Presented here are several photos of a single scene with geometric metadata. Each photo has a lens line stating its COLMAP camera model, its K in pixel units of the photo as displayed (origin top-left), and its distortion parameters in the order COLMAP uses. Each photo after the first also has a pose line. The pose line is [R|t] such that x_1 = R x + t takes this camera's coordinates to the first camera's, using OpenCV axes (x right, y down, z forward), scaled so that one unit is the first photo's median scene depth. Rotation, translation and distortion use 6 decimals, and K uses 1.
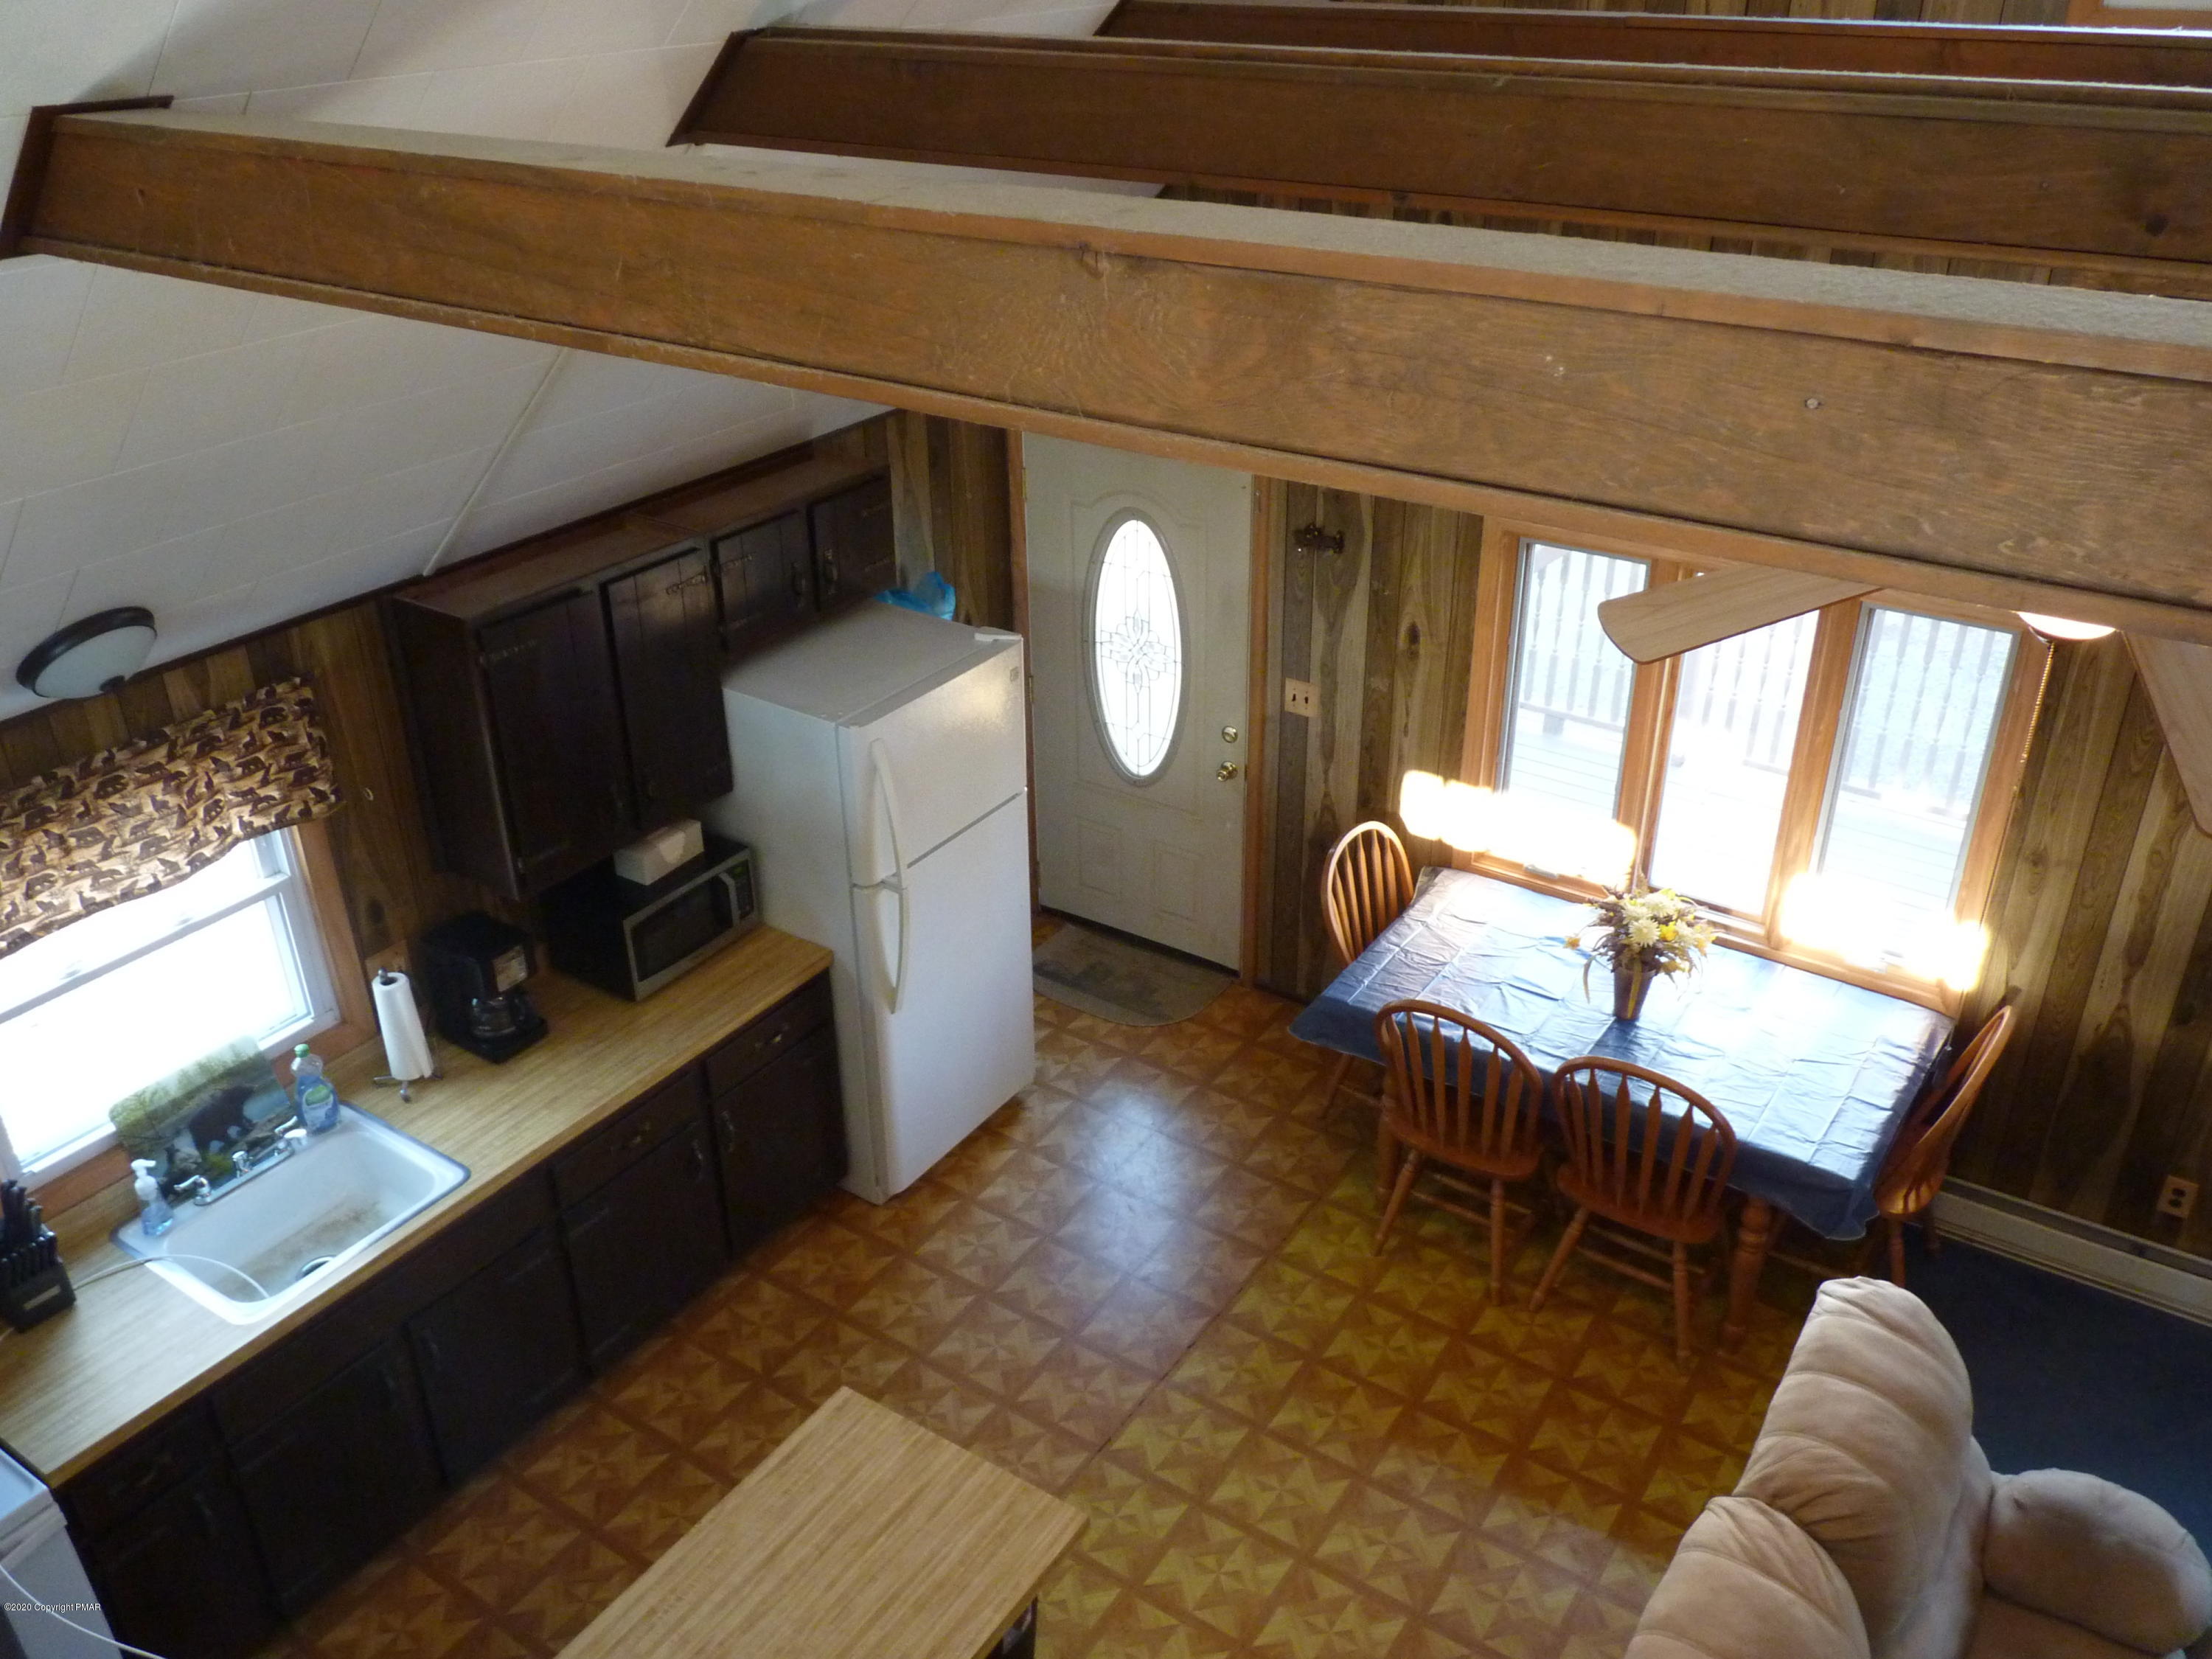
lens RADIAL K [[1771.6, 0, 1108.5], [0, 1771.6, 829.4], [0, 0, 1]] dist [-0.013889, -0.007453]
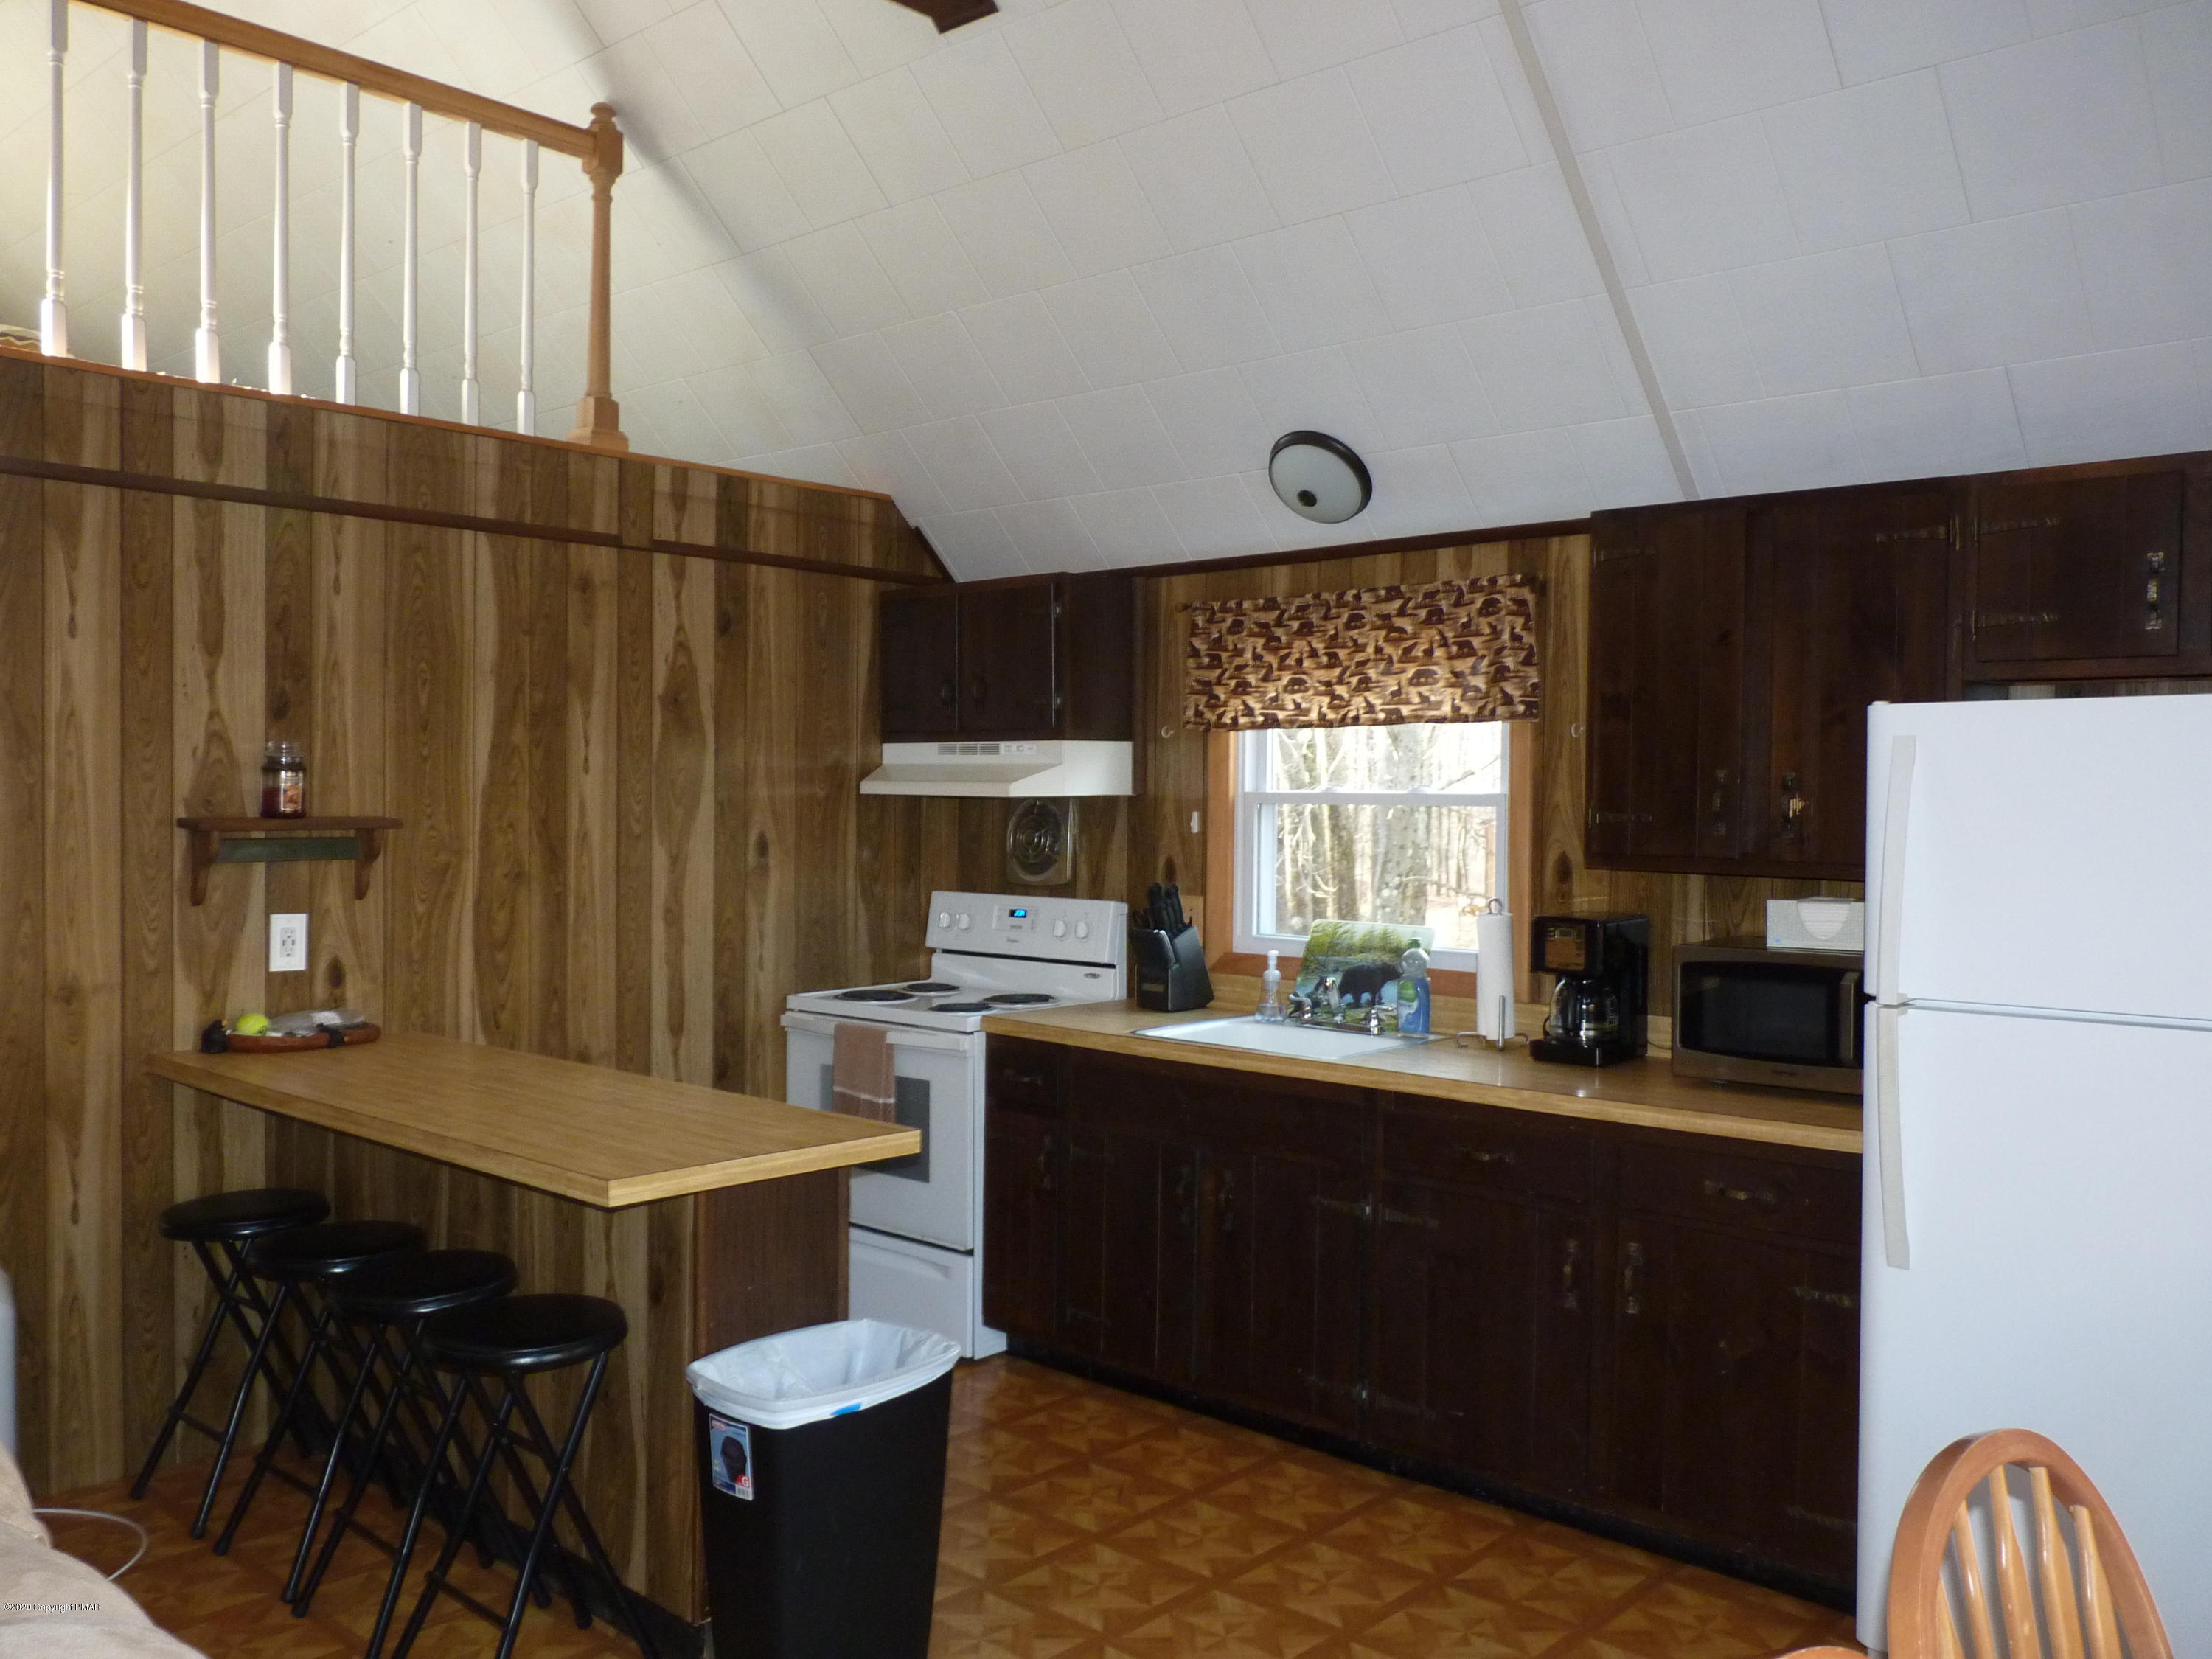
lens RADIAL K [[1781.7, 0, 1114.5], [0, 1781.7, 826.3], [0, 0, 1]] dist [-0.015117, -0.006807]
pose [[-0.141320, 0.028243, -0.989561, 0.613683], [-0.474479, 0.875368, 0.092744, 0.058854], [0.868849, 0.482632, -0.110306, 1.007873]]
